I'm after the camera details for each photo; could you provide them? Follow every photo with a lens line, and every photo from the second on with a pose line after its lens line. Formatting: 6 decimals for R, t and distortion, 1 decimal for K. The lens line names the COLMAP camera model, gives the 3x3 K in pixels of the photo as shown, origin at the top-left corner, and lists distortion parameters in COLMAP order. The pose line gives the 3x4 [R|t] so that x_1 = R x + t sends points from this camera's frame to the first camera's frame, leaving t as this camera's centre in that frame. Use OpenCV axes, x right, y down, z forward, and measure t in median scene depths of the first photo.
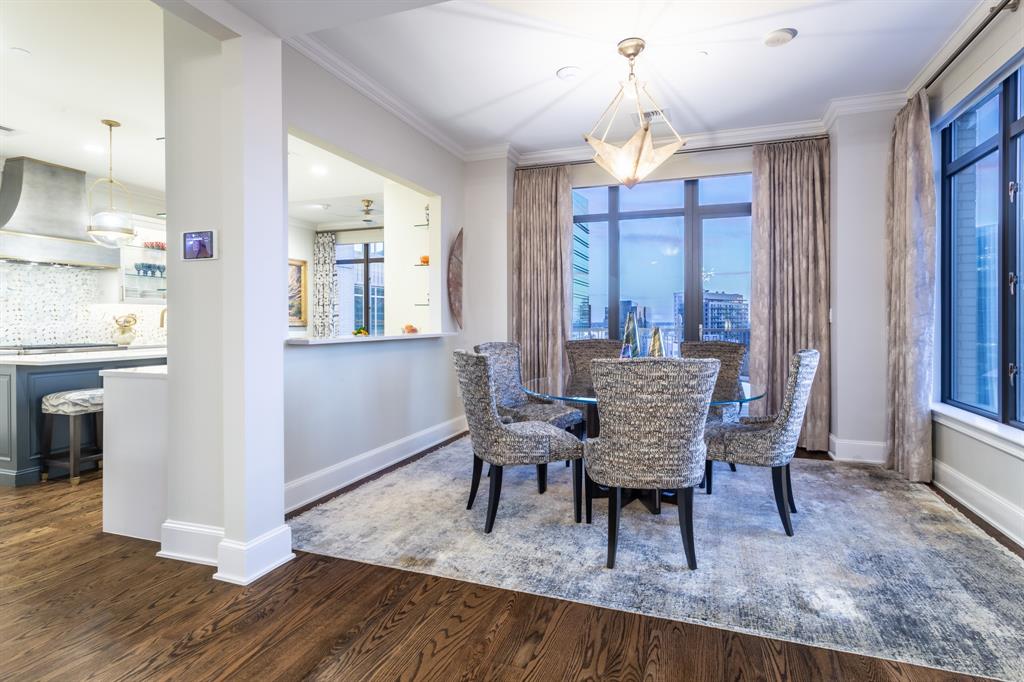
lens RADIAL K [[489.8, 0, 537.6], [0, 489.8, 324.6], [0, 0, 1]] dist [0.002068, 0.000098]
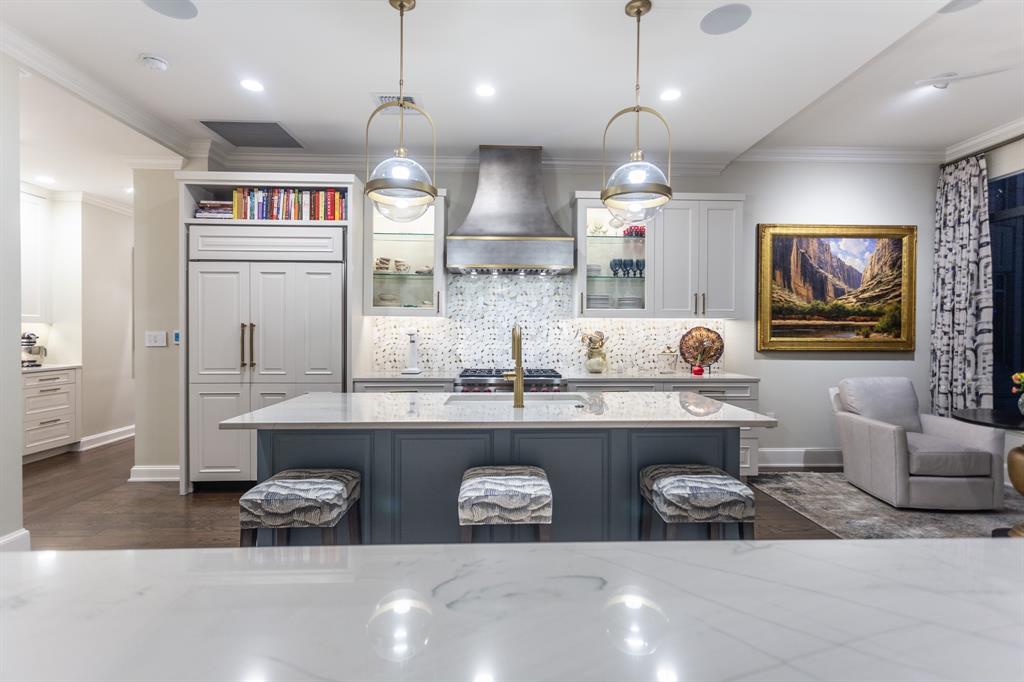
lens RADIAL K [[491.1, 0, 516.3], [0, 491.1, 339.4], [0, 0, 1]] dist [0.001003, 0.000024]
pose [[0.347773, 0.019162, -0.937383, -0.128966], [-0.010069, 0.999810, 0.016702, -0.013996], [0.937525, 0.003630, 0.347900, 0.424747]]
